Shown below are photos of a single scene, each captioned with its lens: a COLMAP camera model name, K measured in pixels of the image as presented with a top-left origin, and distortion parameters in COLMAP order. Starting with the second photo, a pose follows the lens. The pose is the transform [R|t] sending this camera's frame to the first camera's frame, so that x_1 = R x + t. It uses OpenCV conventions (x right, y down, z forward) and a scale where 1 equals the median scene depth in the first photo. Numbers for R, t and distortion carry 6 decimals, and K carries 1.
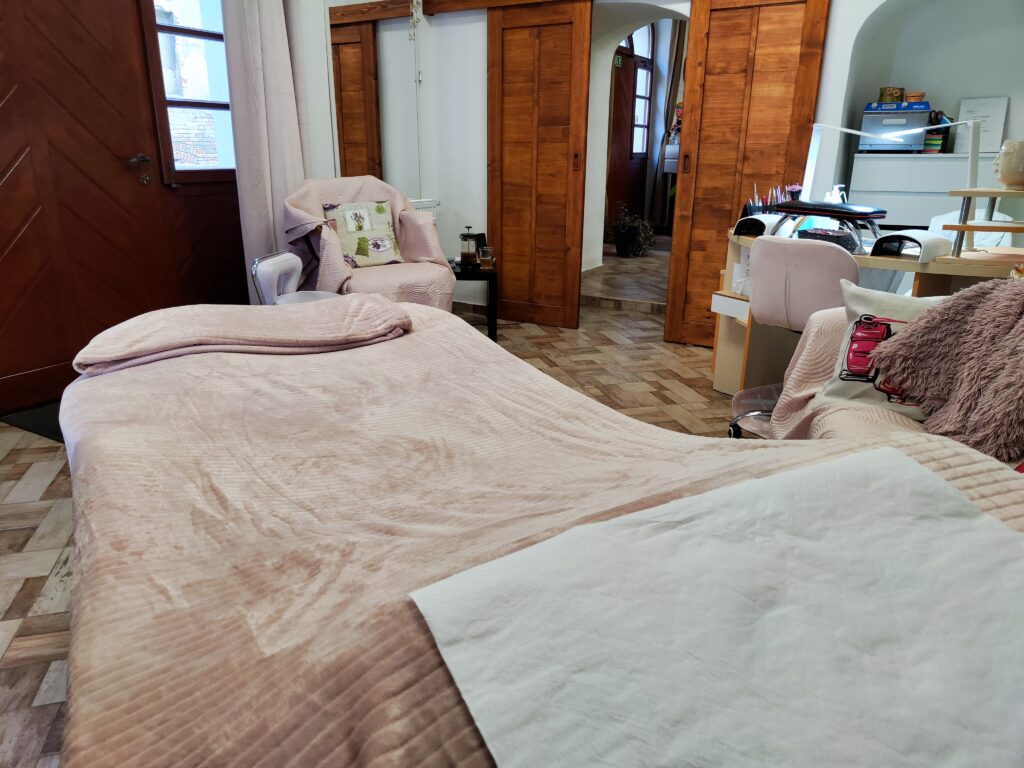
lens RADIAL K [[712.8, 0, 488.5], [0, 712.8, 374.0], [0, 0, 1]] dist [0.006705, -0.009513]
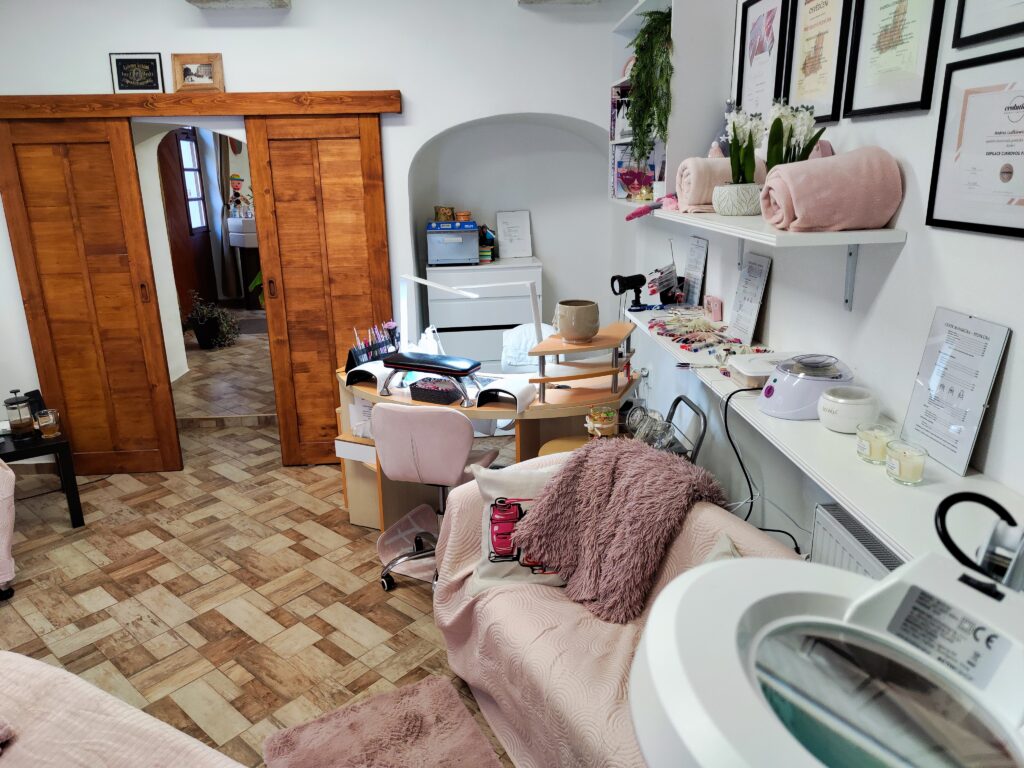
lens RADIAL K [[712.8, 0, 510.5], [0, 712.8, 383.5], [0, 0, 1]] dist [0.006705, -0.009513]
pose [[0.818379, -0.174299, 0.547609, -0.010563], [0.195775, 0.980455, 0.019494, -0.130338], [-0.540303, 0.091255, 0.836507, 0.030778]]
